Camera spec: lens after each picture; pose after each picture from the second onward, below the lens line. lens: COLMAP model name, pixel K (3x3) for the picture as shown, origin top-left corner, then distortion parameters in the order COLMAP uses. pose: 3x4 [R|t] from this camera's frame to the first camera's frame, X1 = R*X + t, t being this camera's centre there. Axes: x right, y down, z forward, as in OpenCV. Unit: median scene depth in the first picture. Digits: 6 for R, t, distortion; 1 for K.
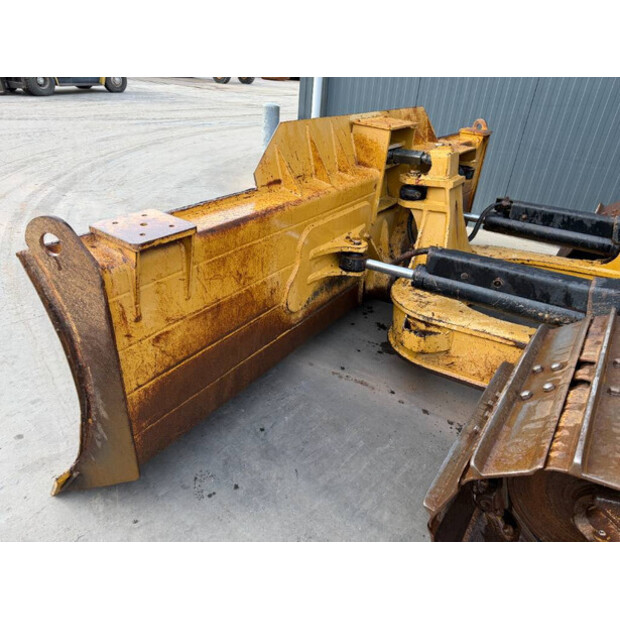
lens RADIAL K [[446.9, 0, 308.8], [0, 446.9, 308.6], [0, 0, 1]] dist [0.025915, -0.037032]
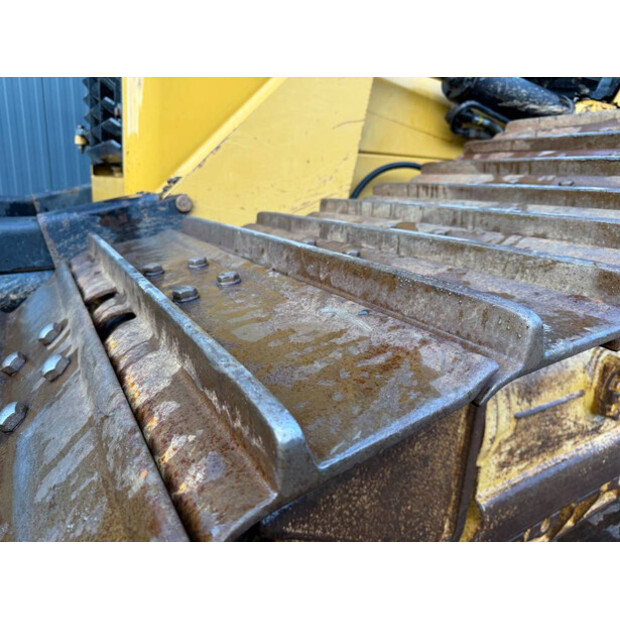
lens RADIAL K [[446.9, 0, 308.6], [0, 446.9, 307.5], [0, 0, 1]] dist [0.025915, -0.037032]
pose [[0.396653, -0.289565, 0.871102, 0.328835], [0.439202, 0.893147, 0.096905, 0.208472], [-0.806082, 0.344152, 0.481447, 0.684190]]
